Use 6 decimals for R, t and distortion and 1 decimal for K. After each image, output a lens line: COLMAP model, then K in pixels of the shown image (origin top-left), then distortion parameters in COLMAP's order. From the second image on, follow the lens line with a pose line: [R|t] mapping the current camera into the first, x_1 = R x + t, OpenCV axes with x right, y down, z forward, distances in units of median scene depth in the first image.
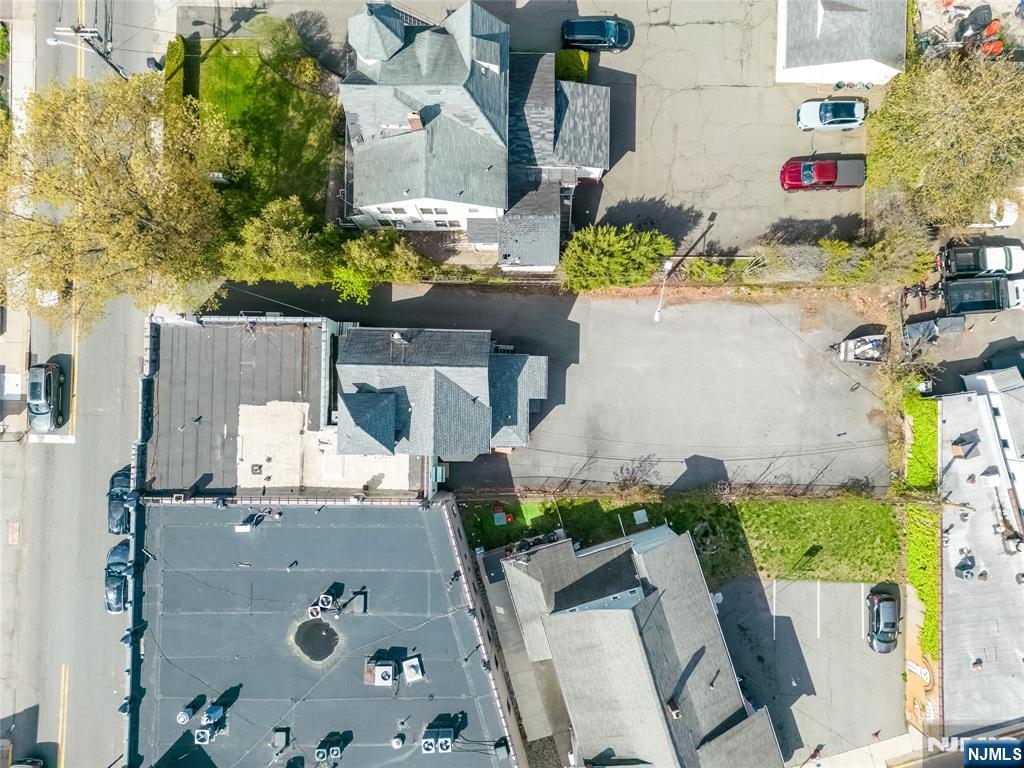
lens RADIAL K [[715.5, 0, 511.7], [0, 715.5, 382.9], [0, 0, 1]] dist [0.037444, -0.008057]
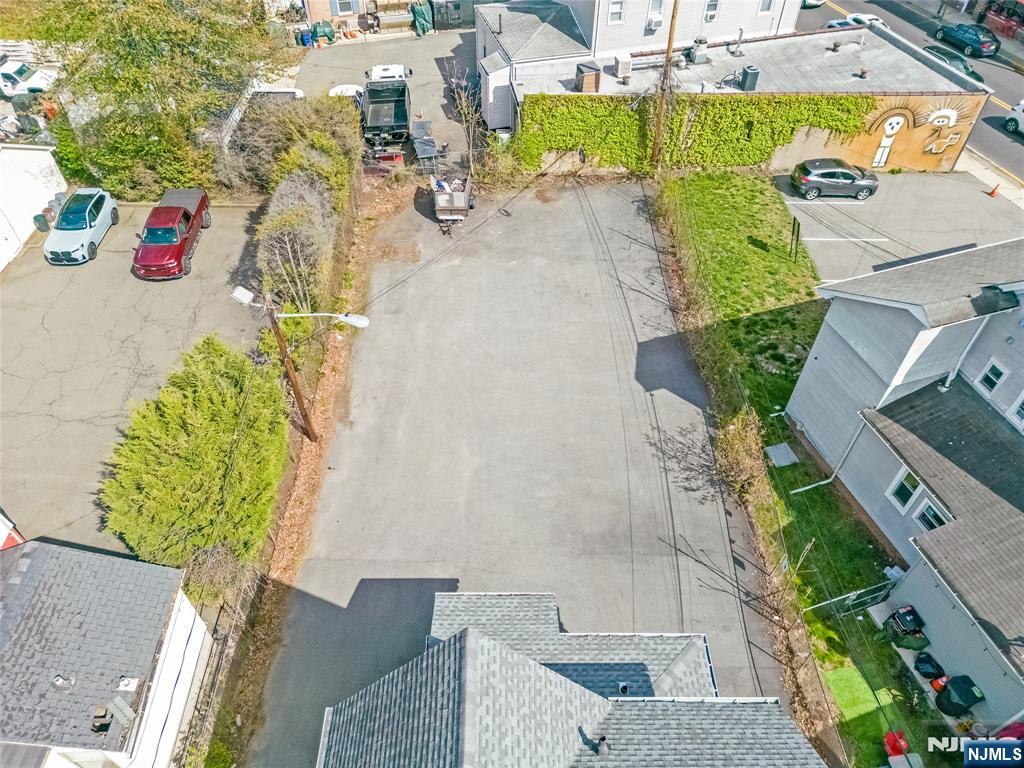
lens RADIAL K [[715.5, 0, 512.7], [0, 715.5, 383.5], [0, 0, 1]] dist [0.037444, -0.008057]
pose [[-0.022832, -0.711012, 0.702809, -0.120399], [0.999280, 0.005083, 0.037606, -0.011274], [-0.030311, 0.703161, 0.710384, 0.628396]]
